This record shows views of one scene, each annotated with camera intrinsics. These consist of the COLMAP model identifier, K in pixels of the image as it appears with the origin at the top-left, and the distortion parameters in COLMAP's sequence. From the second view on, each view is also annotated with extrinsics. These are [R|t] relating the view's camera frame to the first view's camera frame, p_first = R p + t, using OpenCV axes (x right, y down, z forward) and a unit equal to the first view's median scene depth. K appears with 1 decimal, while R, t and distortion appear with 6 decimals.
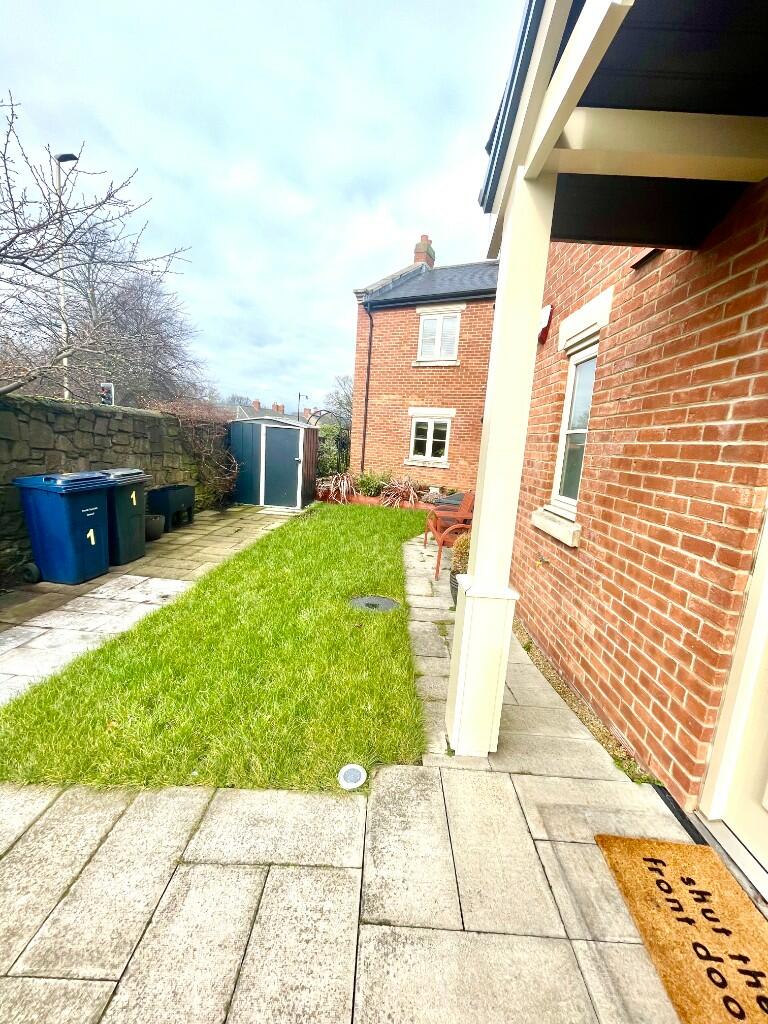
lens RADIAL K [[412.8, 0, 381.7], [0, 412.8, 511.2], [0, 0, 1]] dist [-0.002212, -0.000054]
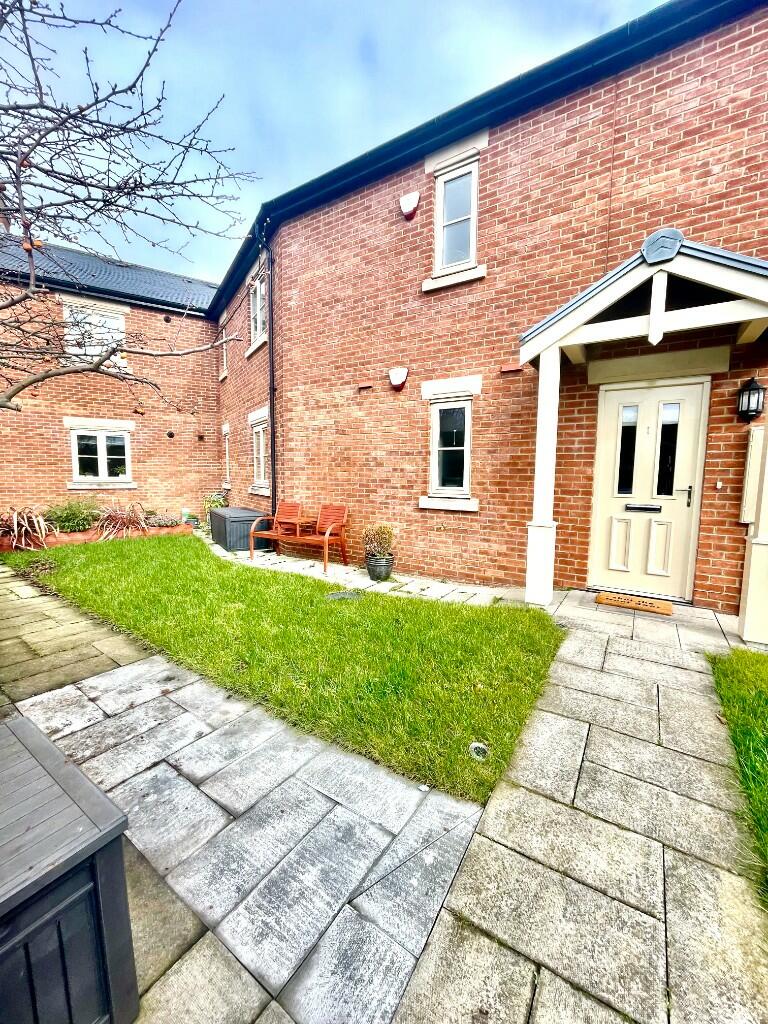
lens RADIAL K [[412.8, 0, 381.7], [0, 412.8, 511.2], [0, 0, 1]] dist [-0.002212, -0.000054]
pose [[0.518703, -0.142379, 0.843016, -1.521783], [0.165478, 0.984109, 0.064391, -0.118986], [-0.838787, 0.106101, 0.534021, 0.439632]]
